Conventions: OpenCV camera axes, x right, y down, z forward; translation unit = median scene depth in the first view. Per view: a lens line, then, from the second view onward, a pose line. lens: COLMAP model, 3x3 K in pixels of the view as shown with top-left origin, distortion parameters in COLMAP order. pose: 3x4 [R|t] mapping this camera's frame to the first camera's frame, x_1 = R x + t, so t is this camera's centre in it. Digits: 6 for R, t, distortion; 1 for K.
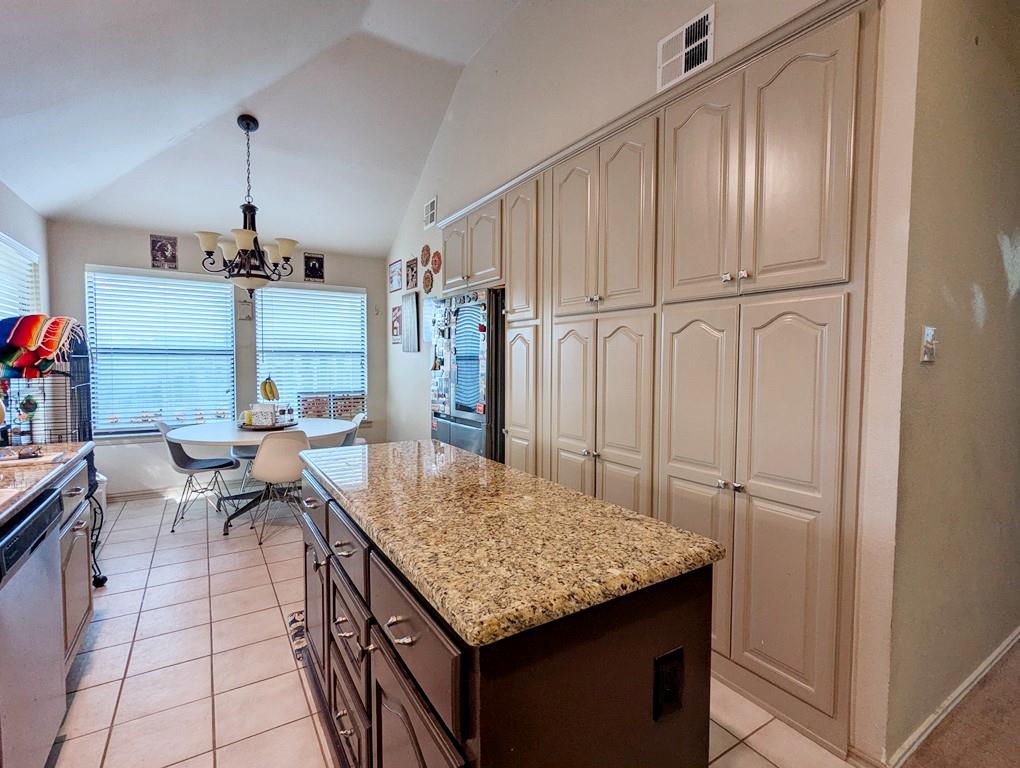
lens RADIAL K [[483.6, 0, 515.3], [0, 483.6, 378.9], [0, 0, 1]] dist [-0.004061, 0.006392]
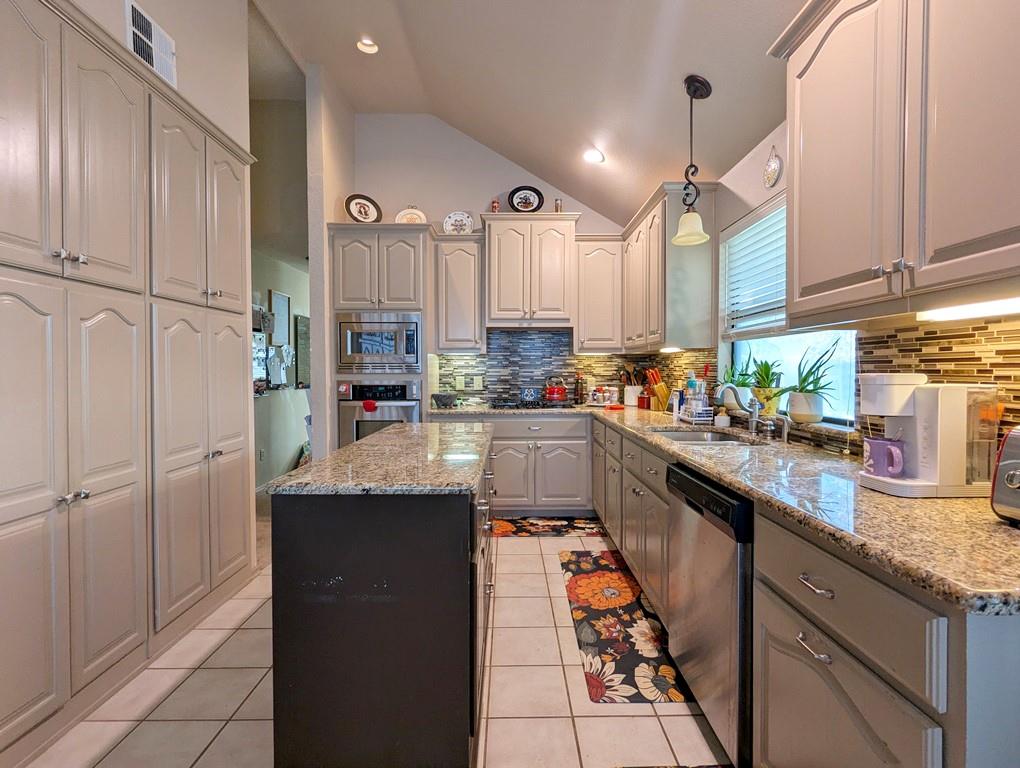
lens RADIAL K [[483.6, 0, 515.3], [0, 483.6, 378.9], [0, 0, 1]] dist [-0.004061, 0.006392]
pose [[-0.825457, -0.001590, 0.564462, -0.836934], [0.038847, 0.997465, 0.059618, -0.021460], [-0.563126, 0.071140, -0.823303, 1.422808]]
